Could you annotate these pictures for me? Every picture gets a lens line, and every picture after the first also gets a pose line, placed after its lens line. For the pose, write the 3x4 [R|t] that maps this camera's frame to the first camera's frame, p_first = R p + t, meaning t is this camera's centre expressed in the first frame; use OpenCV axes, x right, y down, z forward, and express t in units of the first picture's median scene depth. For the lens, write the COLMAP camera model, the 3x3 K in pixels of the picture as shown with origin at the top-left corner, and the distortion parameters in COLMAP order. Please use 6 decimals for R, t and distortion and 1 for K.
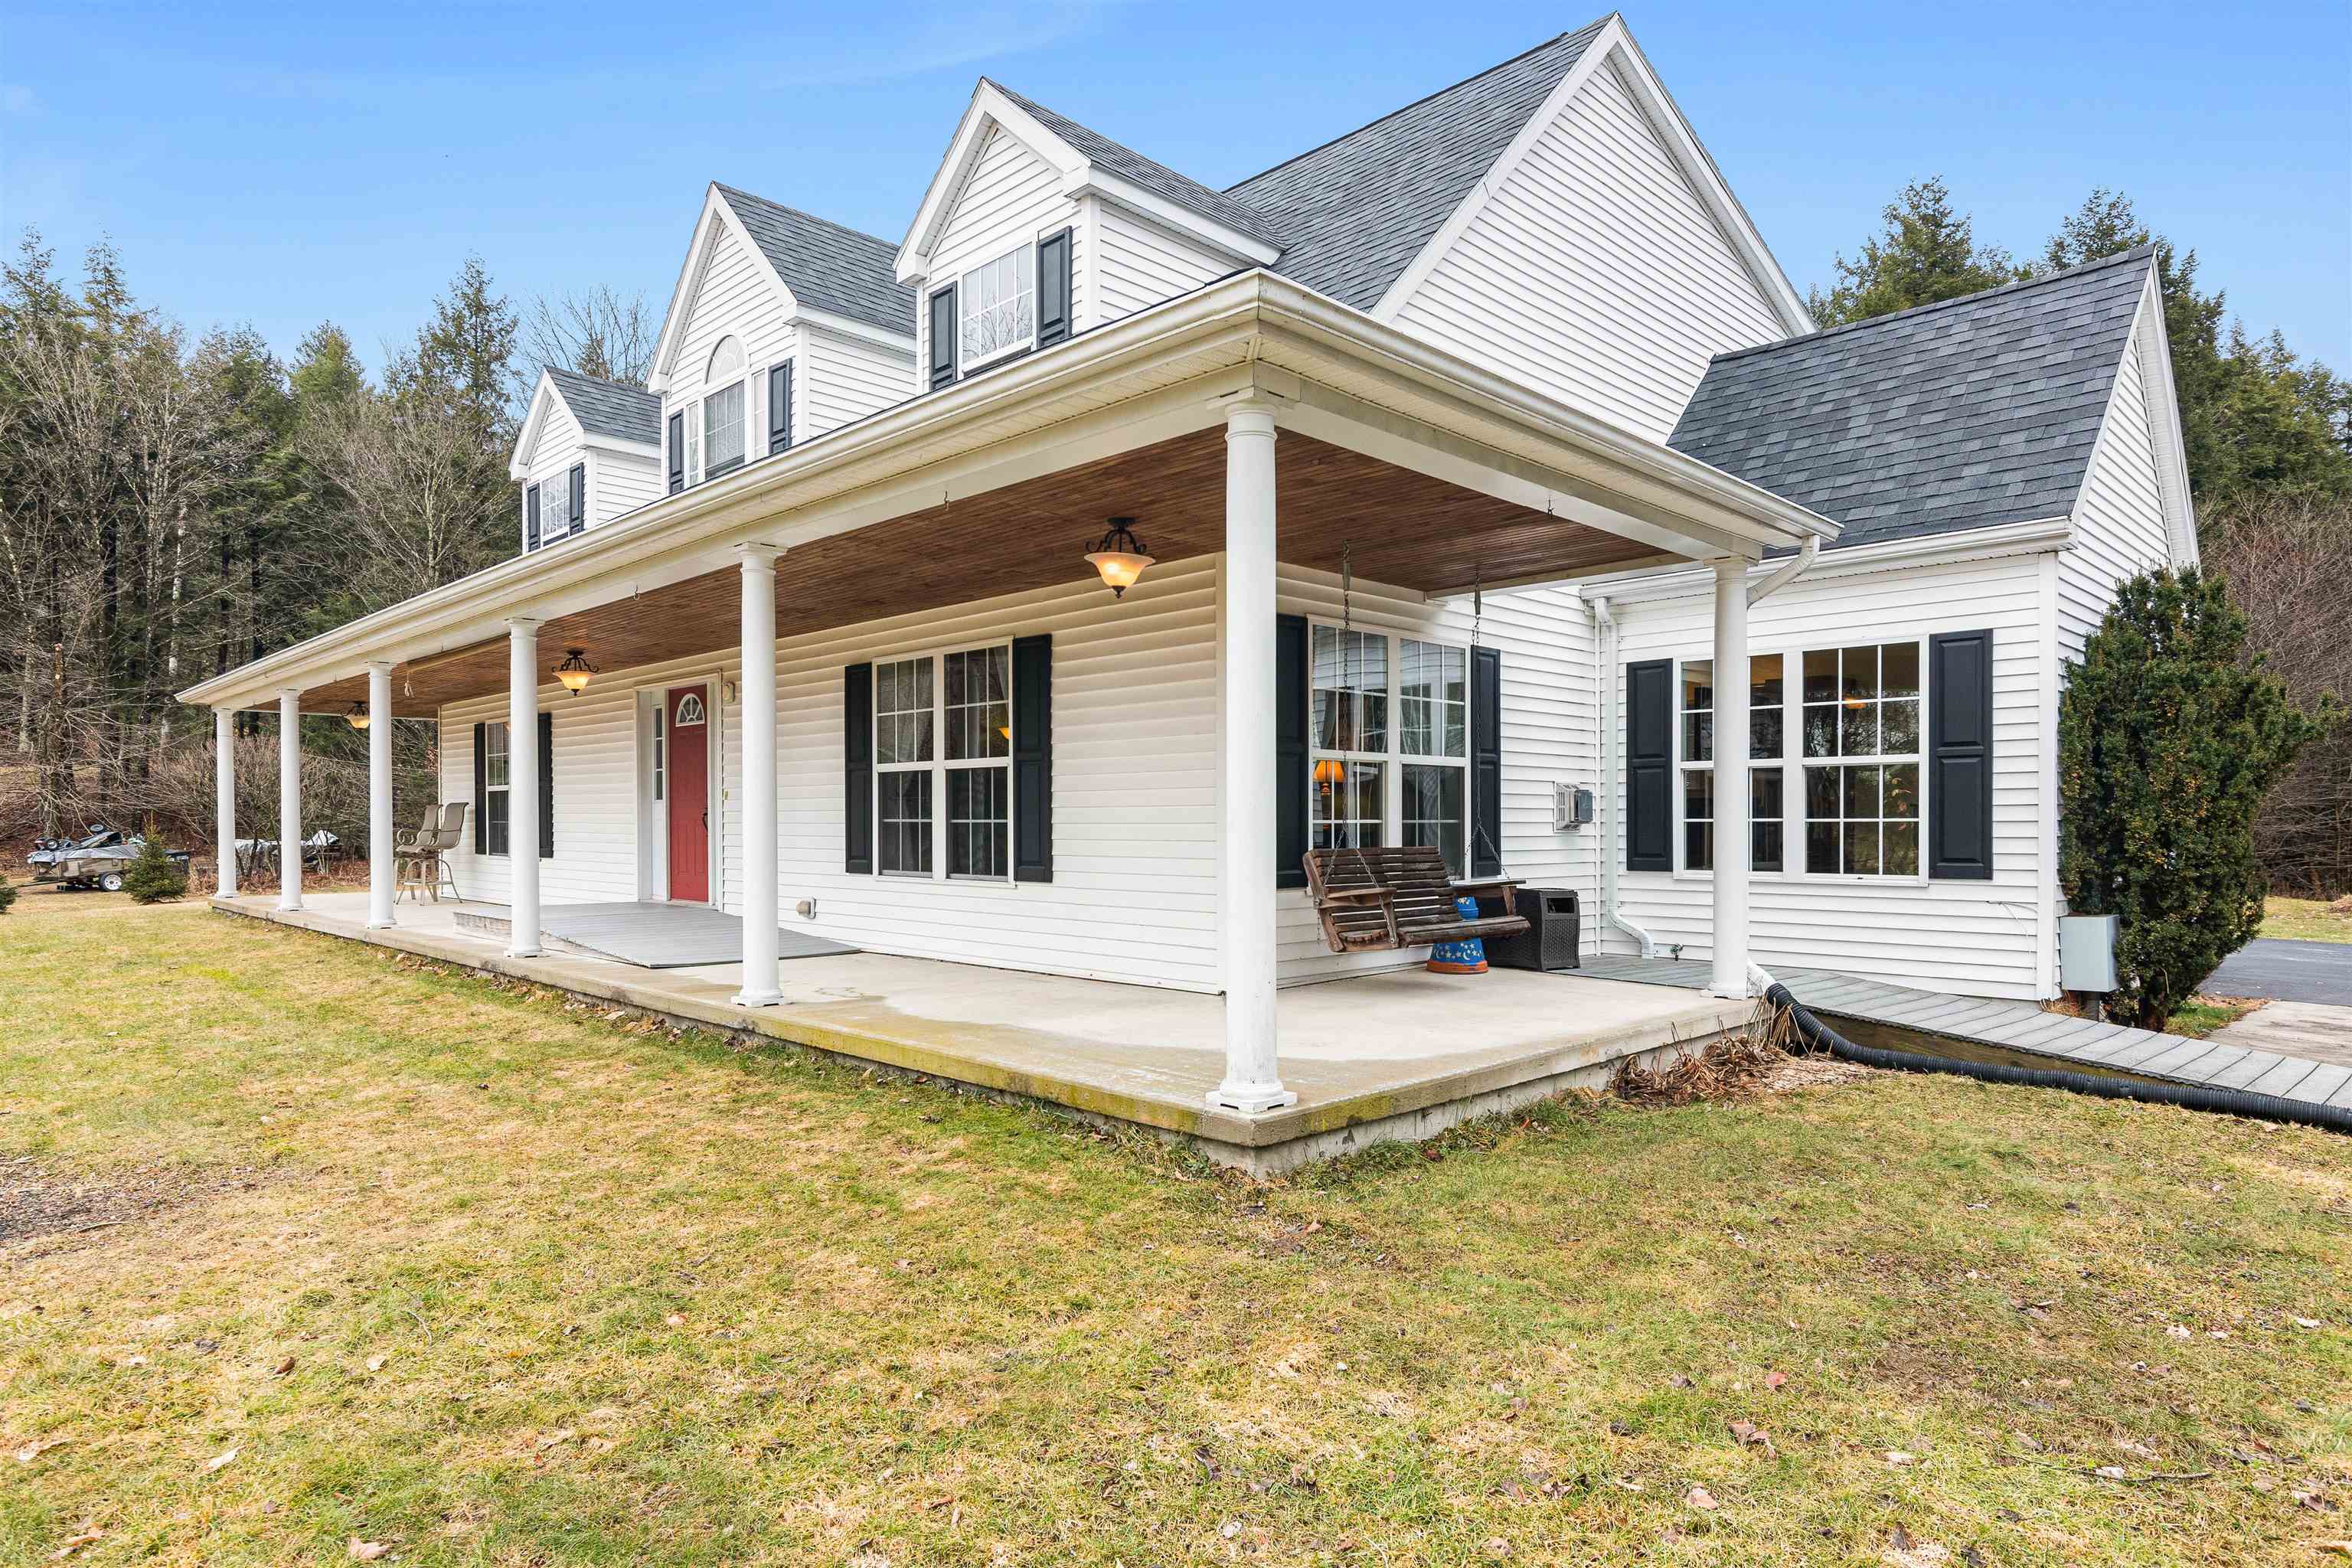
lens RADIAL K [[1354.0, 0, 1187.0], [0, 1354.0, 836.8], [0, 0, 1]] dist [-0.003028, -0.000411]
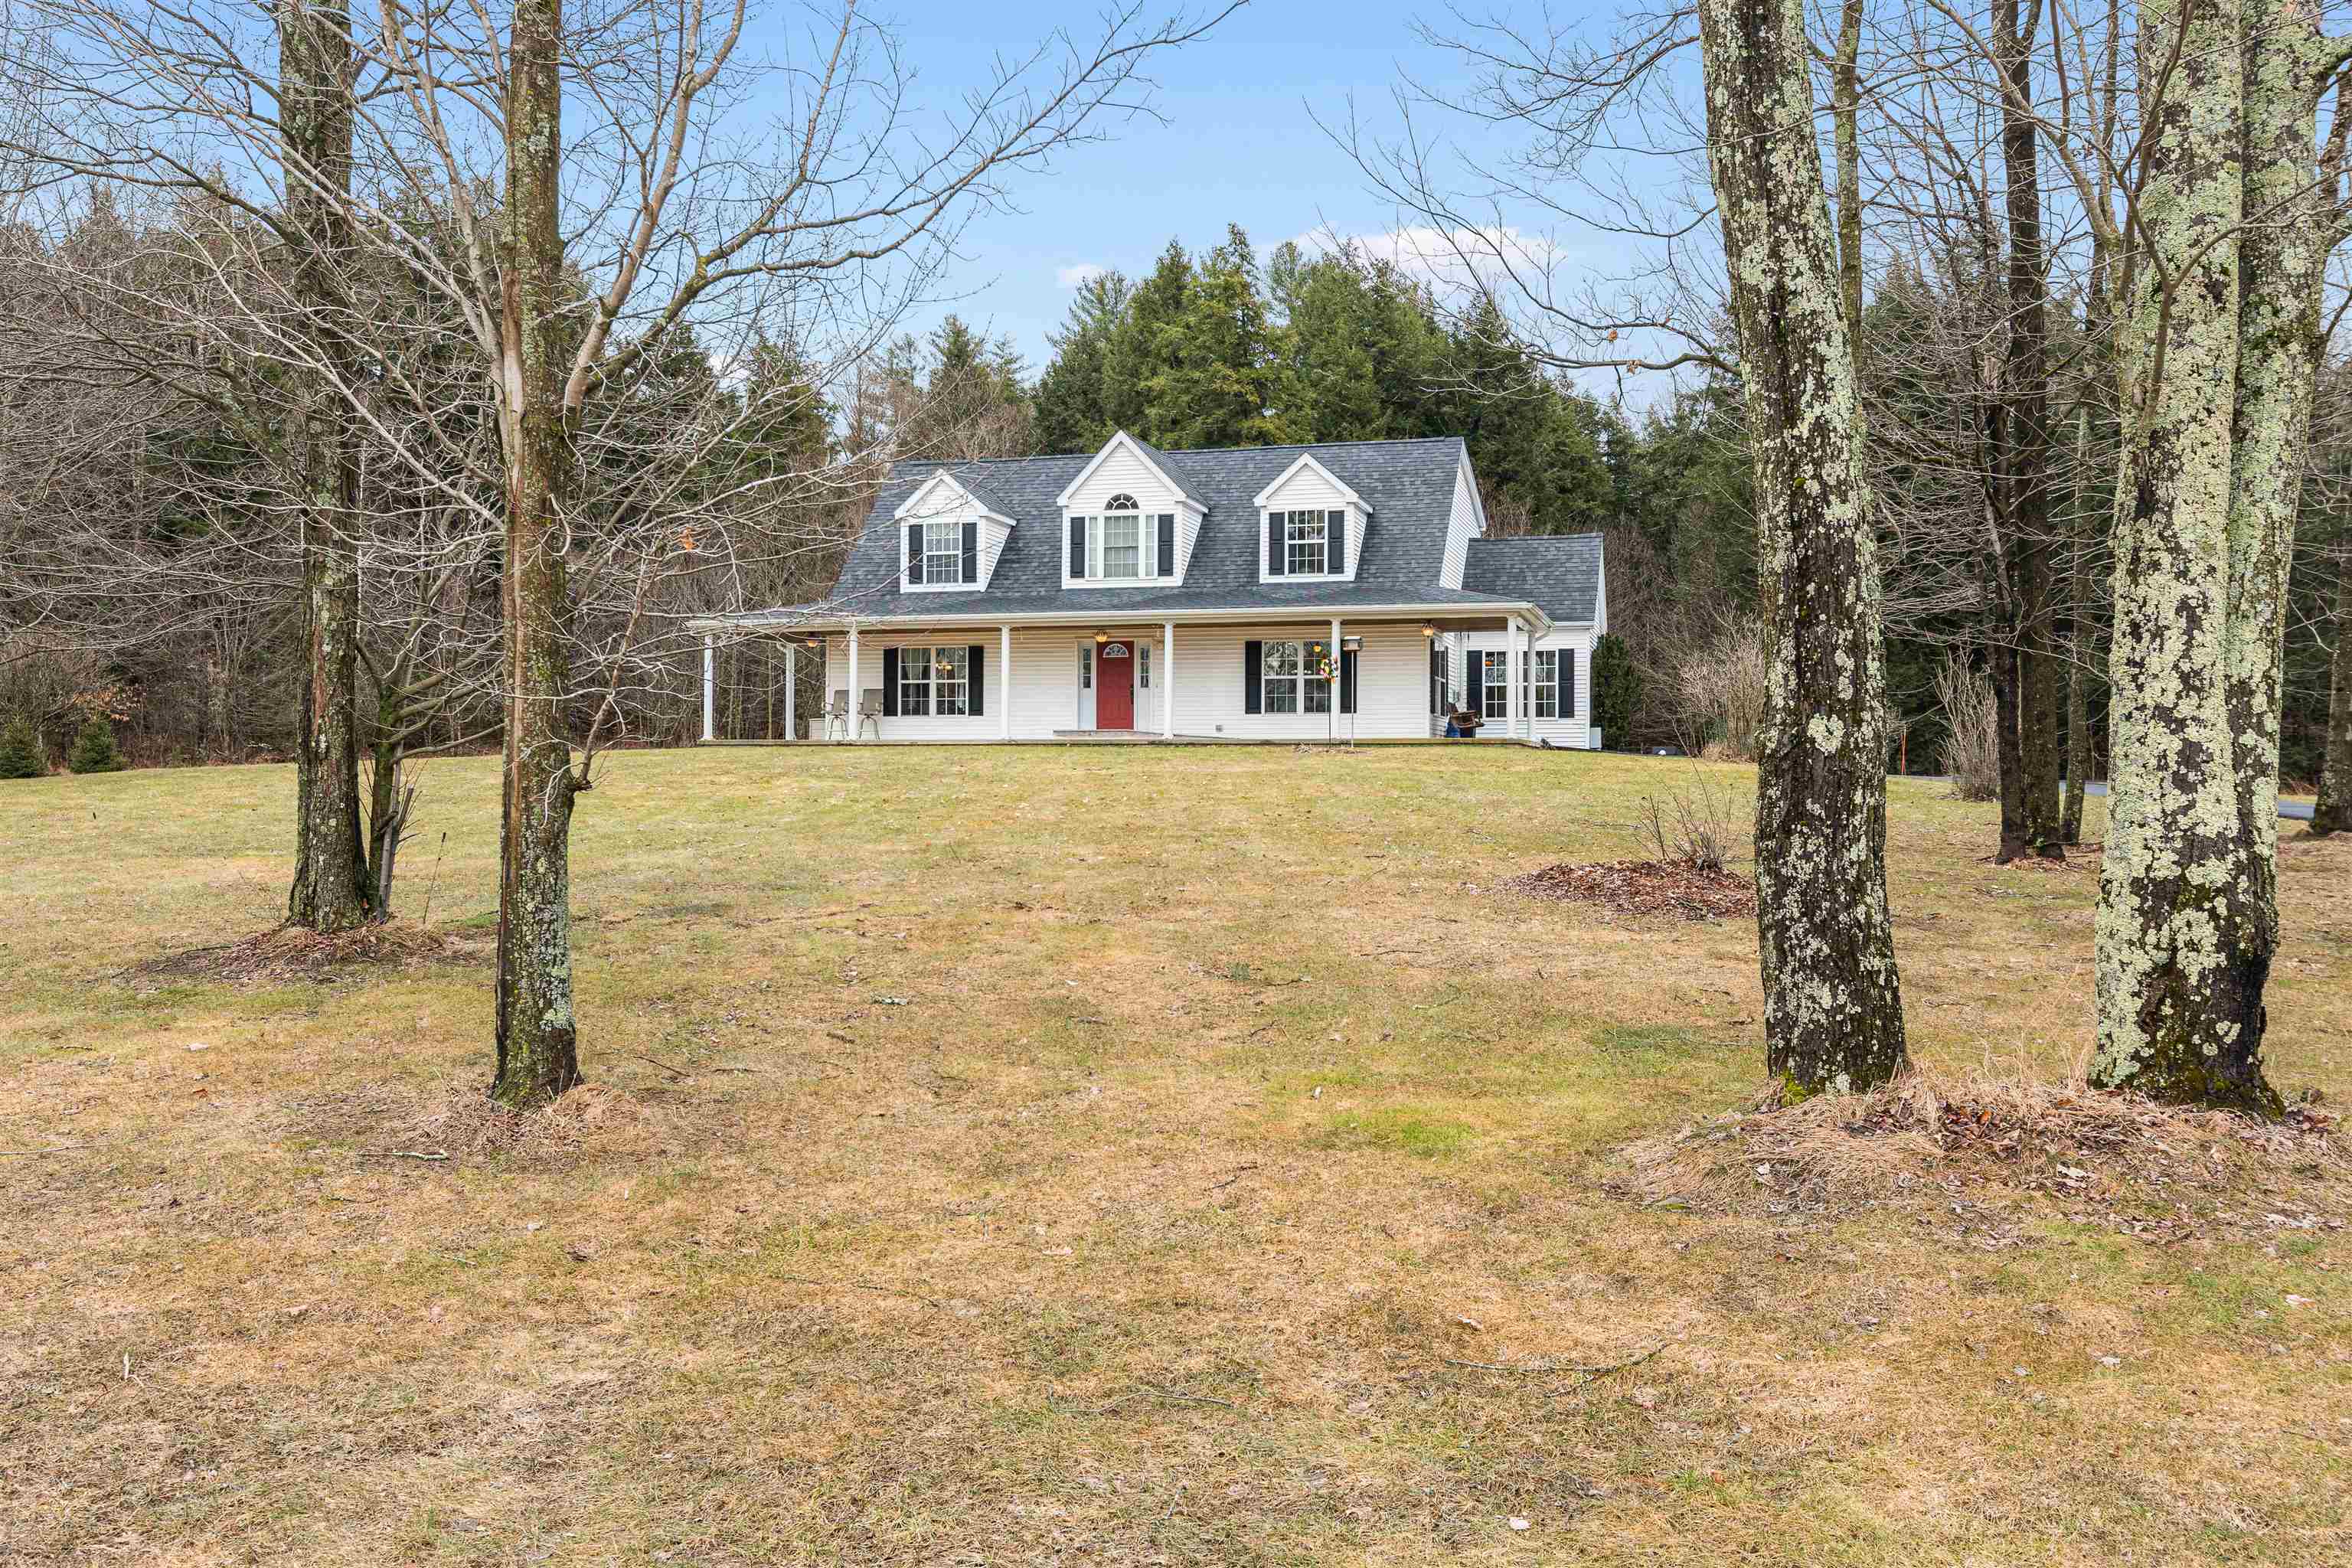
lens RADIAL K [[2019.1, 0, 1173.0], [0, 2019.1, 780.1], [0, 0, 1]] dist [-0.016419, -0.000670]
pose [[0.875109, 0.003728, 0.483911, -2.504692], [0.001743, 0.999940, -0.010857, 0.217629], [-0.483922, 0.010345, 0.875050, -2.713060]]
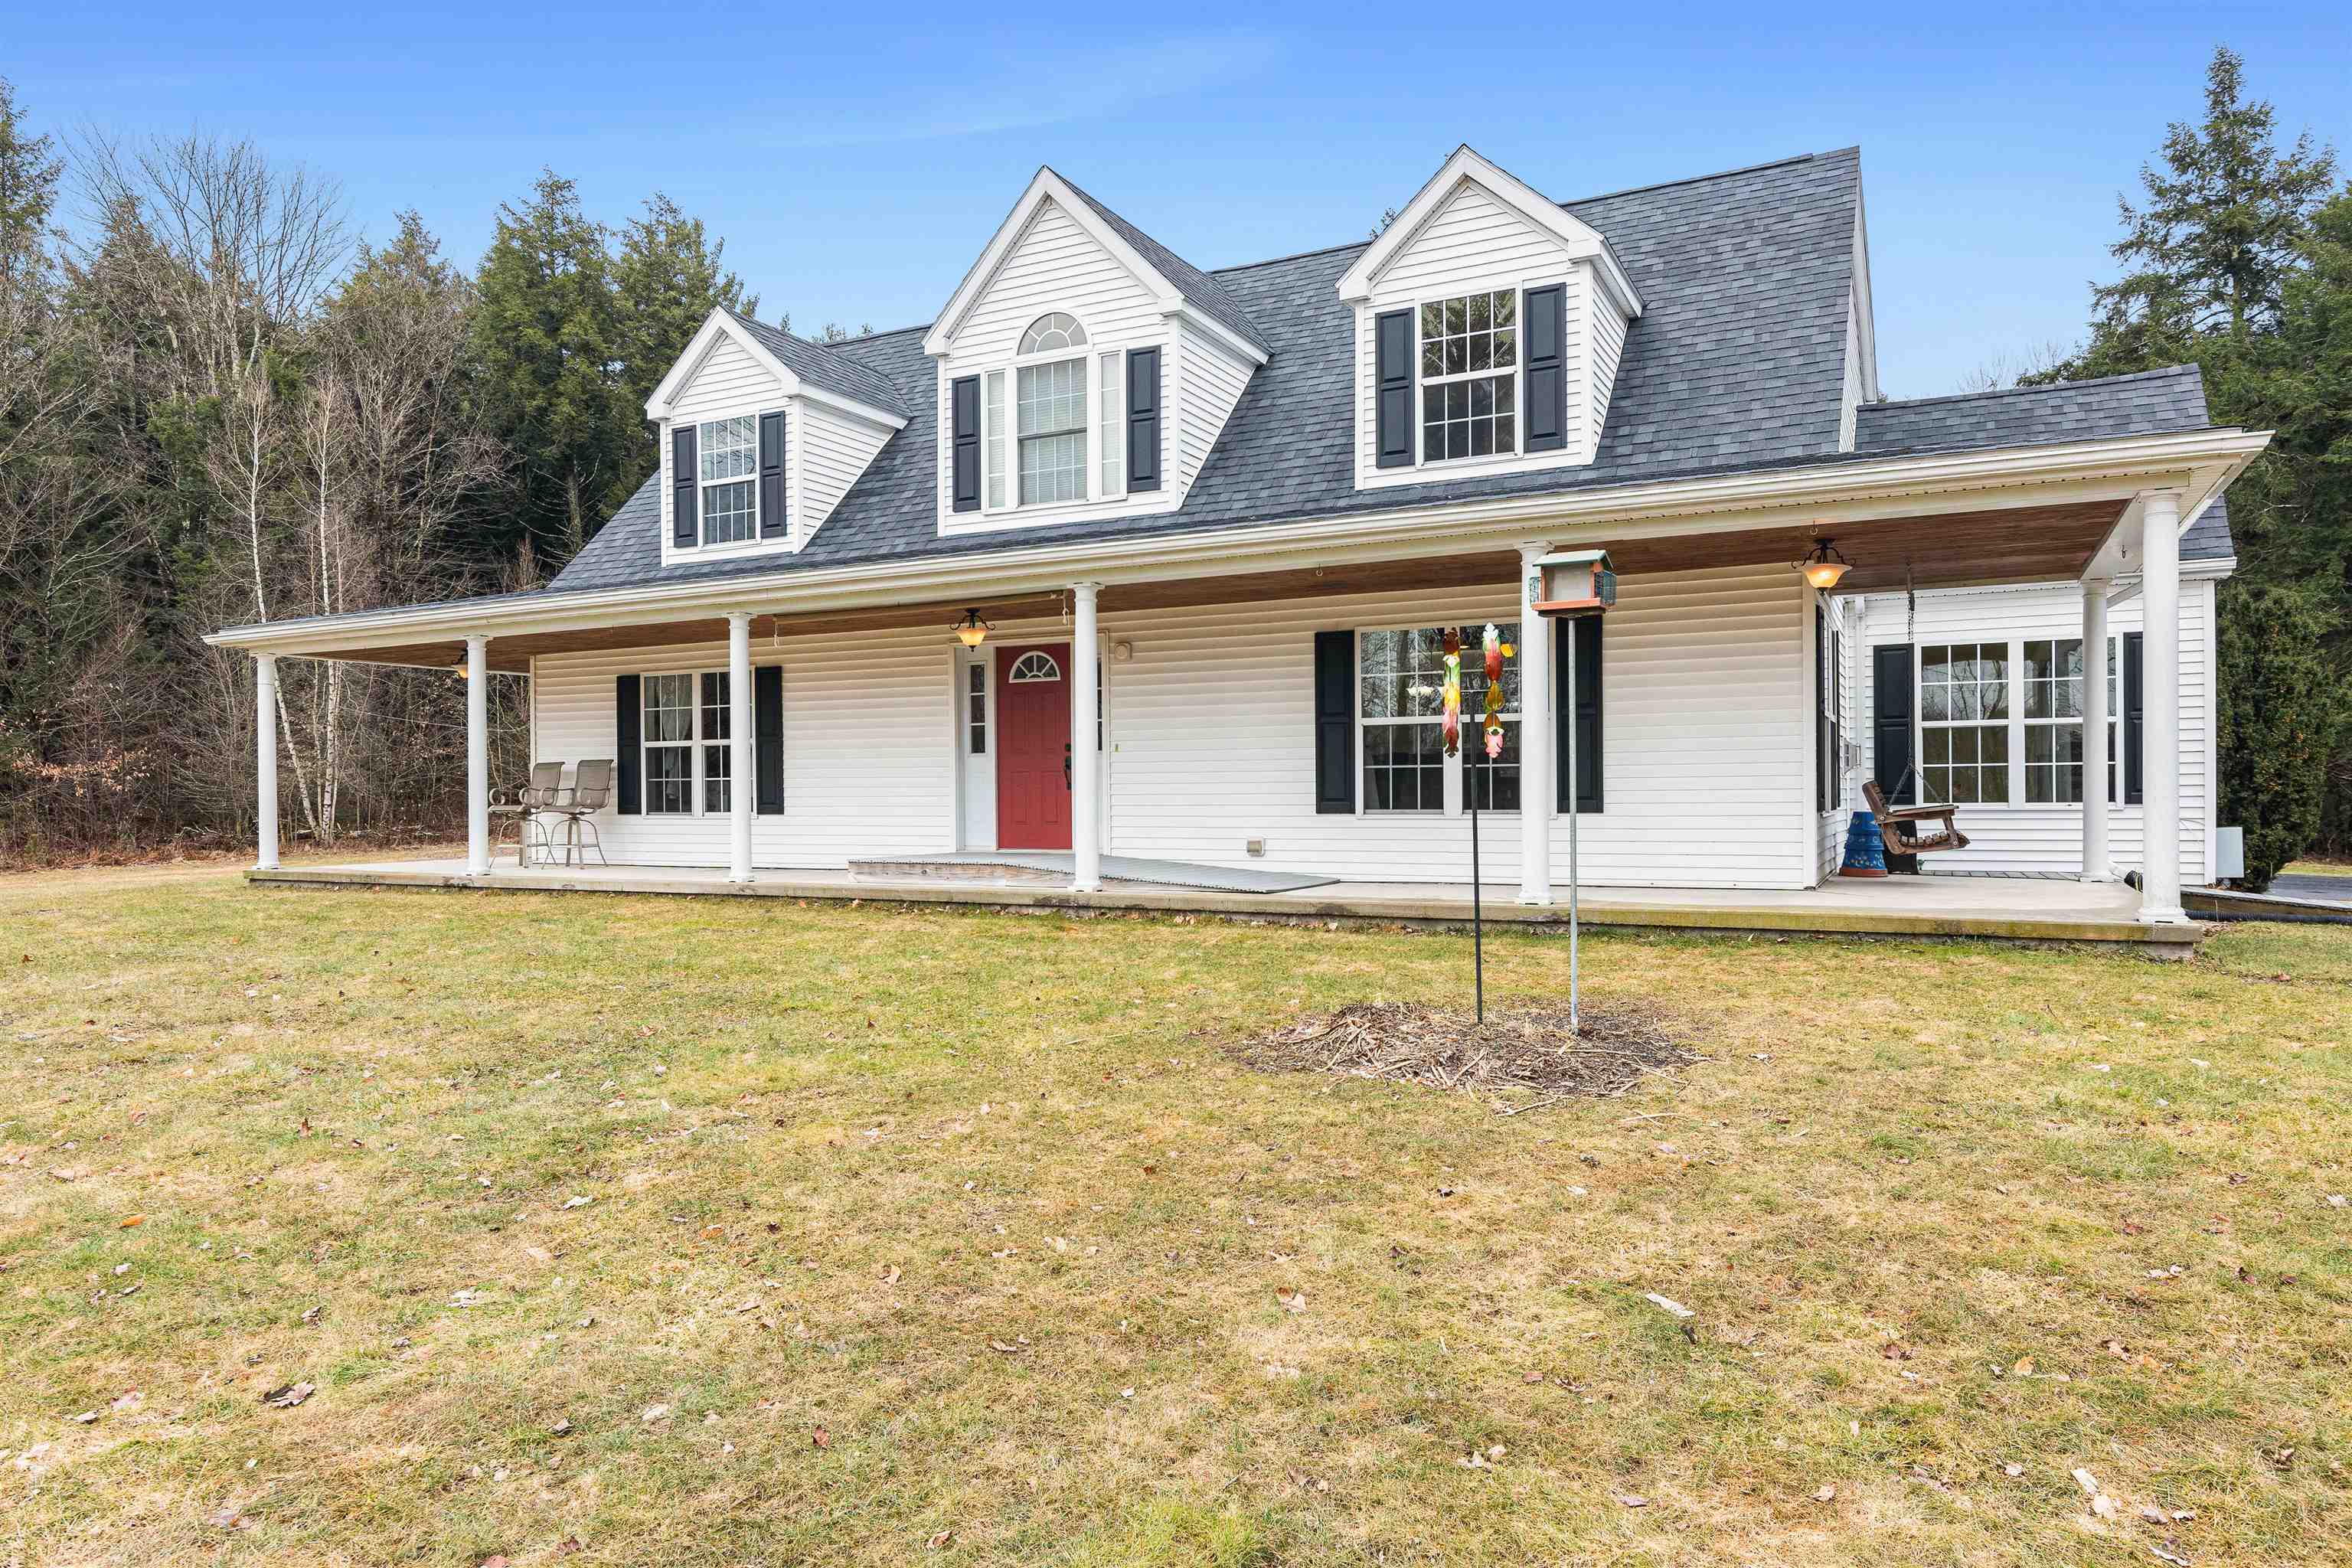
lens RADIAL K [[1496.1, 0, 1180.5], [0, 1496.1, 797.2], [0, 0, 1]] dist [-0.003916, -0.002285]
pose [[0.952733, -0.007572, 0.303716, -0.762635], [0.011049, 0.999892, -0.009729, 0.024343], [-0.303609, 0.012625, 0.952713, -0.169879]]
